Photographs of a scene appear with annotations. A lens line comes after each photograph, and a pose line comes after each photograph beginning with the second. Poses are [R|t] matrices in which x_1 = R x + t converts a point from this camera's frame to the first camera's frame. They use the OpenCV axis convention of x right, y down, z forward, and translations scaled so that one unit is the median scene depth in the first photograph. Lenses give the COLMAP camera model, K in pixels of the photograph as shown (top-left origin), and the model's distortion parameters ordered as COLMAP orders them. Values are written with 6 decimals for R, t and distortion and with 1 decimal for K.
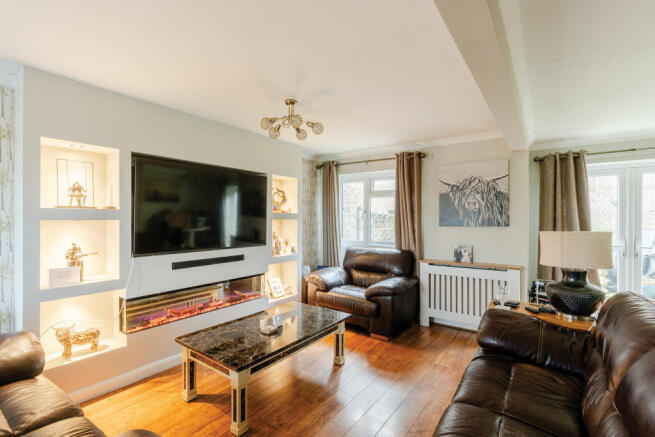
lens RADIAL K [[296.9, 0, 327.5], [0, 296.9, 218.5], [0, 0, 1]] dist [-0.012690, 0.005724]
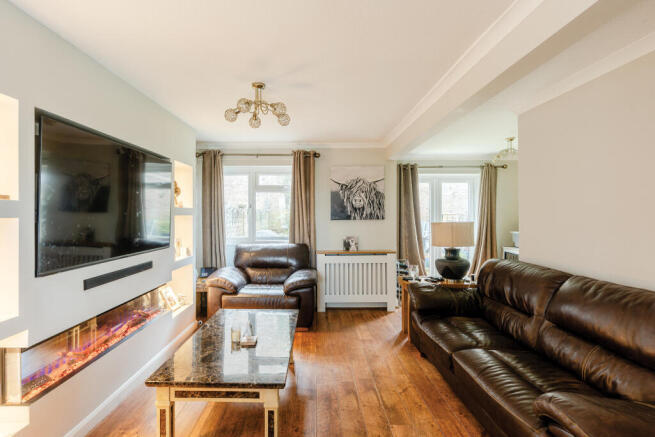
lens RADIAL K [[309.7, 0, 306.1], [0, 309.7, 213.1], [0, 0, 1]] dist [-0.000938, 0.000026]
pose [[0.821279, -0.003402, 0.570517, -0.375130], [0.004647, 0.999989, -0.000726, -0.000765], [-0.570508, 0.003247, 0.821286, 0.095795]]
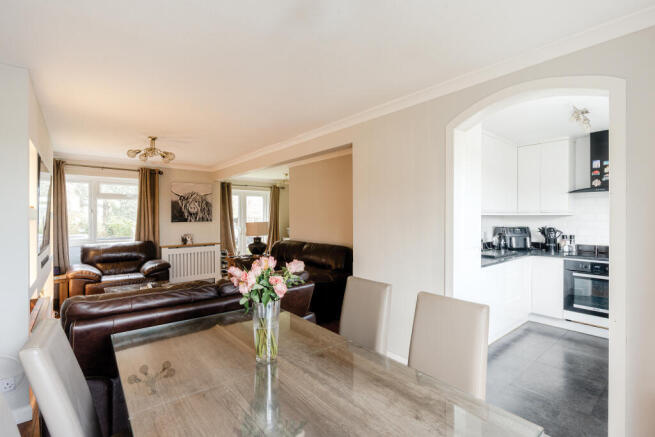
lens RADIAL K [[313.6, 0, 331.1], [0, 313.6, 219.6], [0, 0, 1]] dist [-0.002171, 0.000361]
pose [[0.241772, -0.013124, 0.970244, -0.976162], [0.004688, 0.999913, 0.012358, -0.003988], [-0.970322, 0.001560, 0.241812, -0.158511]]
